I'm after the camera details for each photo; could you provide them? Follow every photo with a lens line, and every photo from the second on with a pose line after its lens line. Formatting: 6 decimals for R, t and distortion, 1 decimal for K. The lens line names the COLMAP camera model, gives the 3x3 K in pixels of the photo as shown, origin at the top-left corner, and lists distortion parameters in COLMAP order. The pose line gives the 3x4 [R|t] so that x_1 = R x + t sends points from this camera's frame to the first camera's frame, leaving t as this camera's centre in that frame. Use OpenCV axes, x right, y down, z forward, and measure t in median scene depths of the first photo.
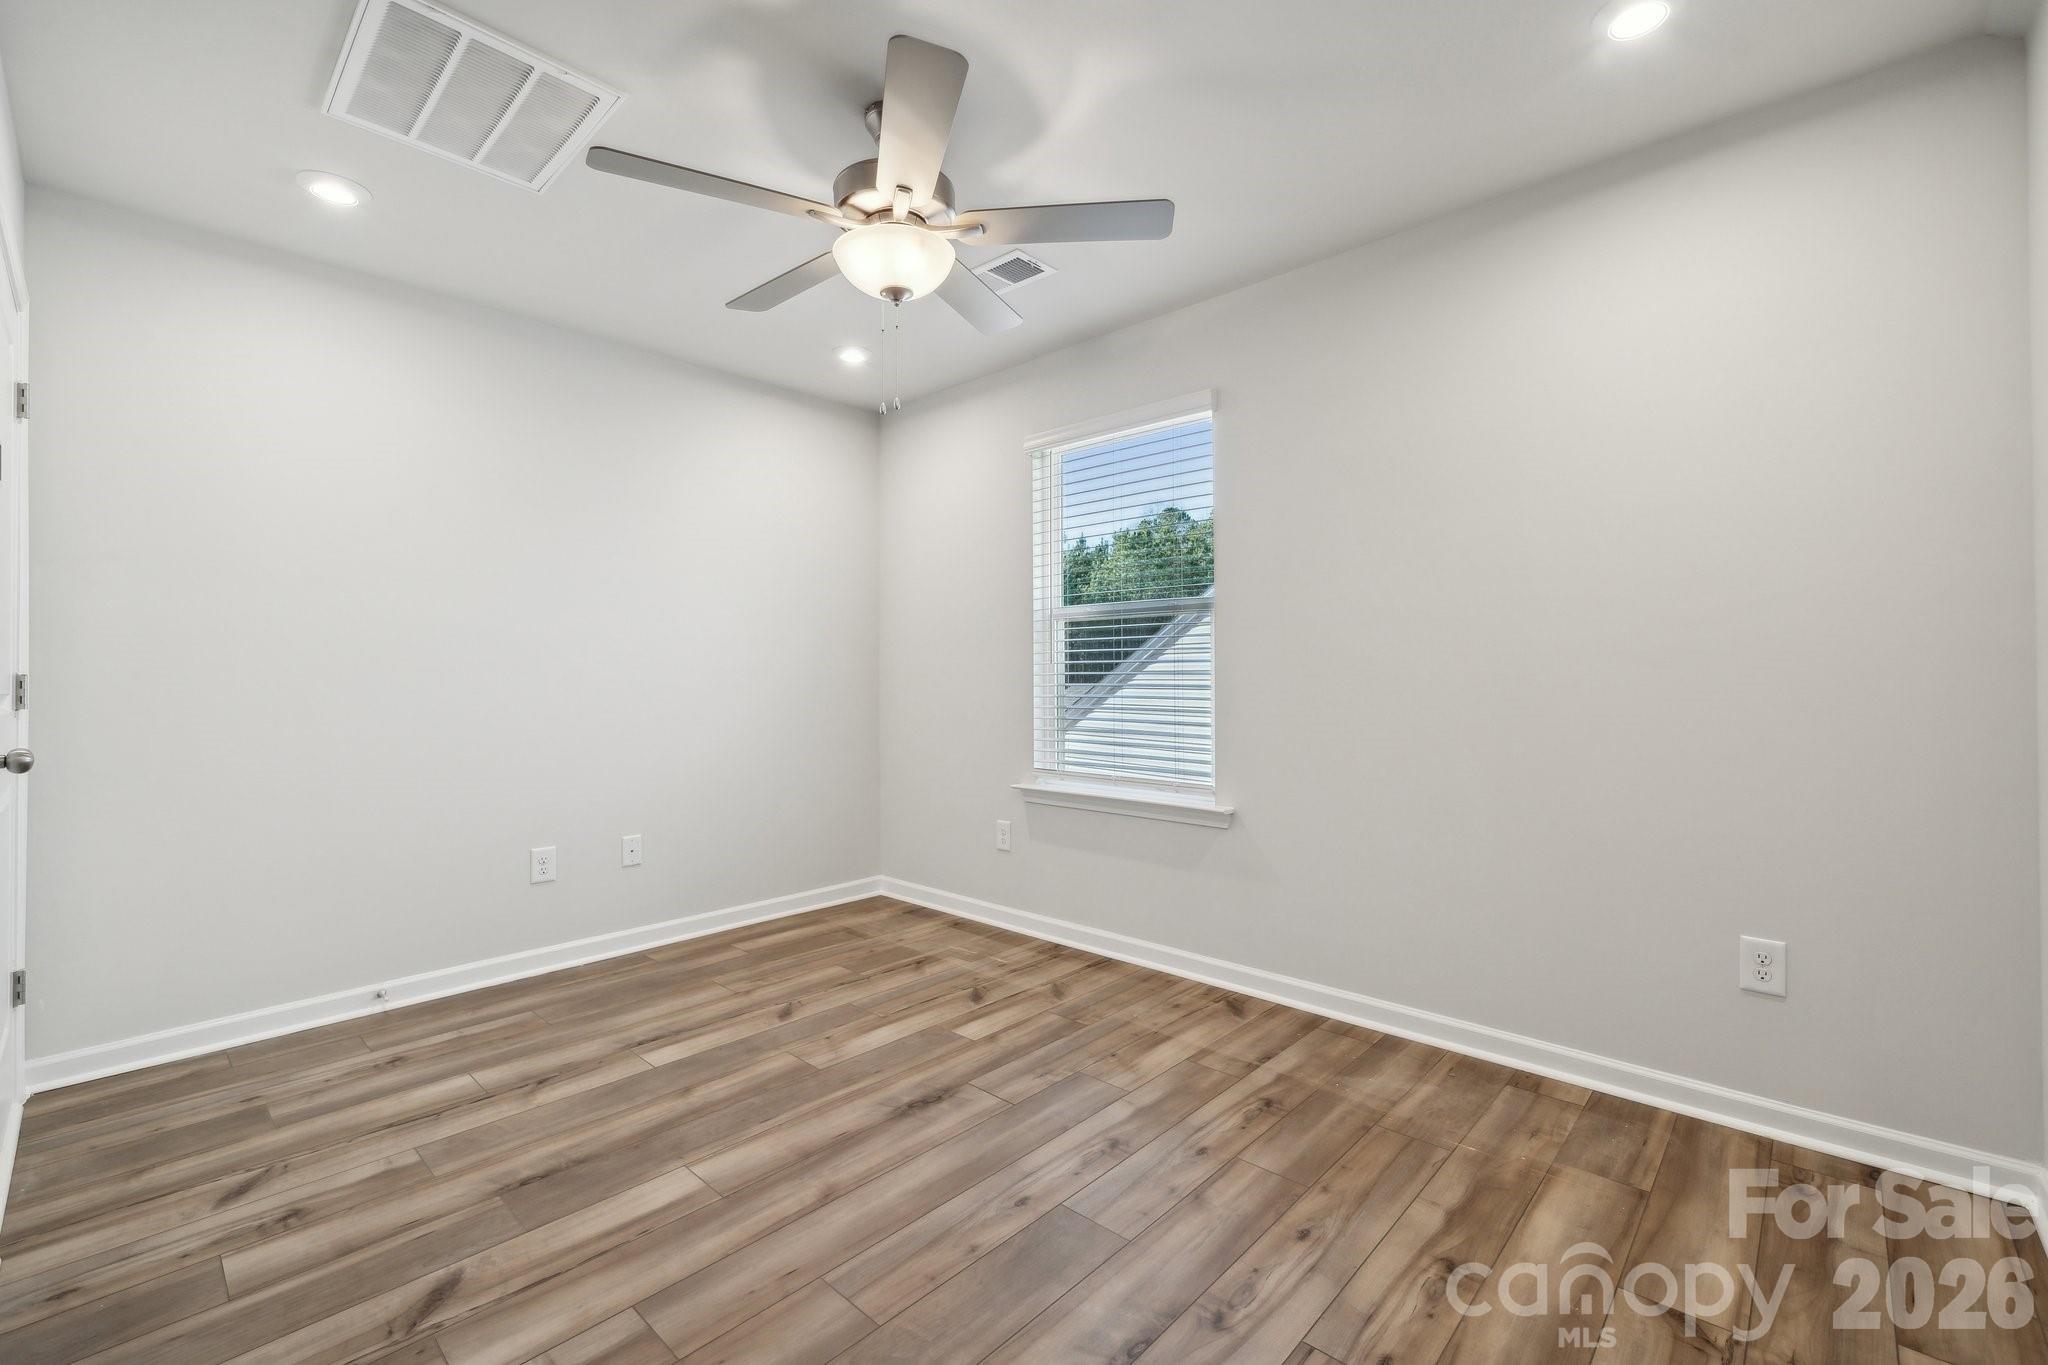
lens RADIAL K [[846.8, 0, 1032.7], [0, 846.8, 678.6], [0, 0, 1]] dist [-0.000352, -0.000242]
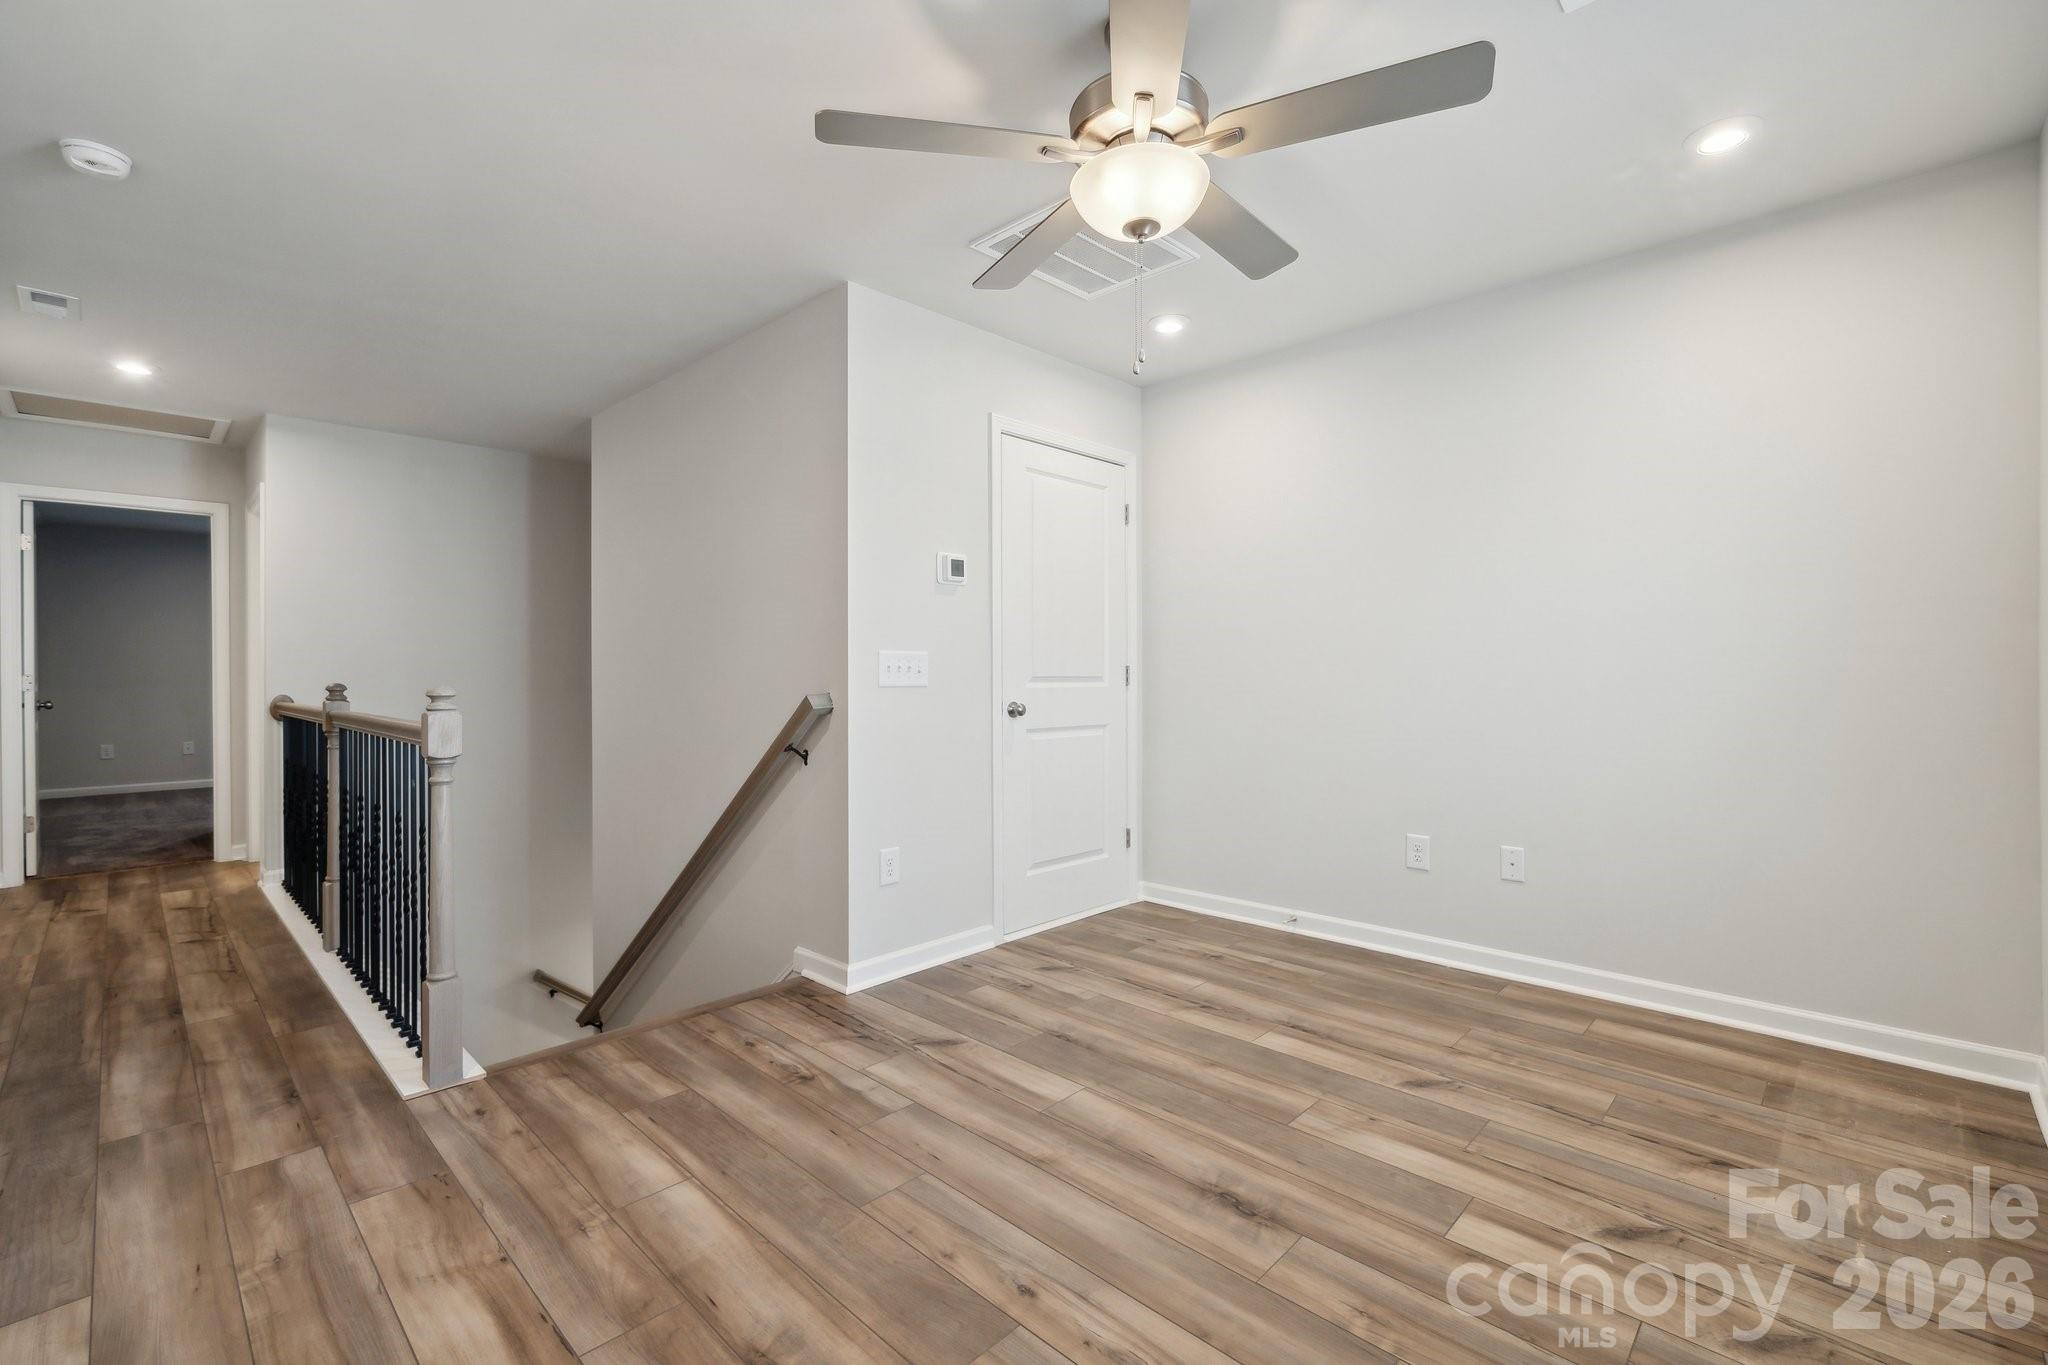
lens RADIAL K [[904.7, 0, 1039.8], [0, 904.7, 670.6], [0, 0, 1]] dist [-0.000530, 0.000132]
pose [[-0.010989, 0.005391, -0.999925, 0.660720], [0.001513, 0.999984, 0.005374, 0.005632], [0.999938, -0.001454, -0.010997, 0.780109]]
